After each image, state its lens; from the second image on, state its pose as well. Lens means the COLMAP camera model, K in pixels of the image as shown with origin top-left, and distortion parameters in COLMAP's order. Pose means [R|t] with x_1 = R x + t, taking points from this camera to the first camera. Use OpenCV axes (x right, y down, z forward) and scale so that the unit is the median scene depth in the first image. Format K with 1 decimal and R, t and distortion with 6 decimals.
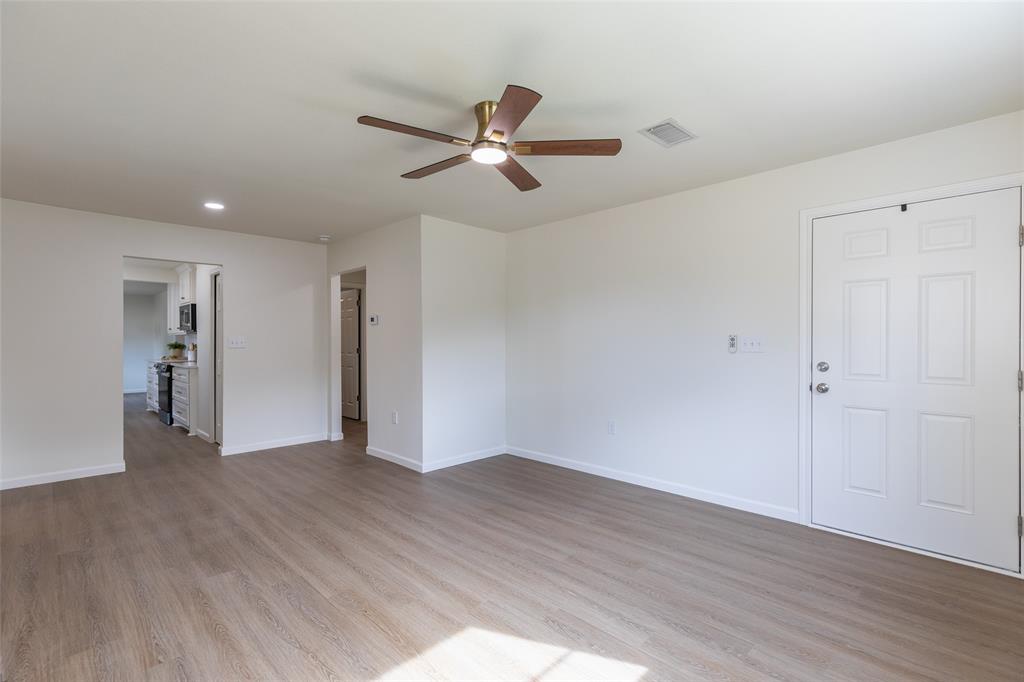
lens RADIAL K [[469.8, 0, 497.4], [0, 469.8, 344.6], [0, 0, 1]] dist [0.000576, -0.000023]
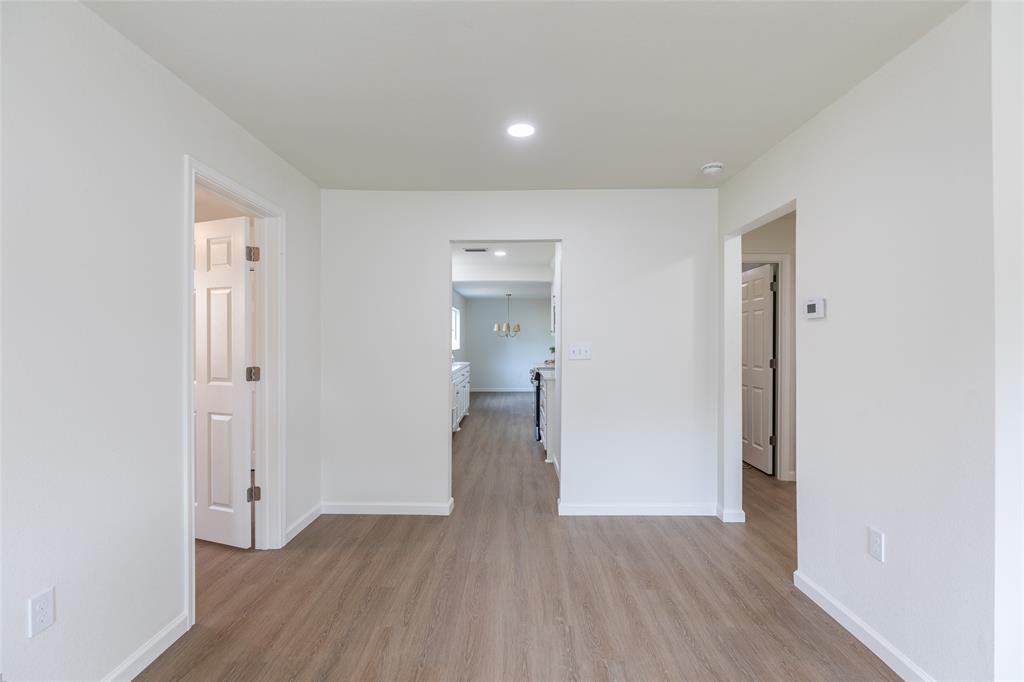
lens RADIAL K [[471.9, 0, 512.0], [0, 471.9, 341.0], [0, 0, 1]] dist [-0.000848, -0.000129]
pose [[0.710918, 0.003931, -0.703264, -0.126932], [-0.008626, 0.999958, -0.003131, -0.014444], [0.703222, 0.008292, 0.710922, 0.391303]]
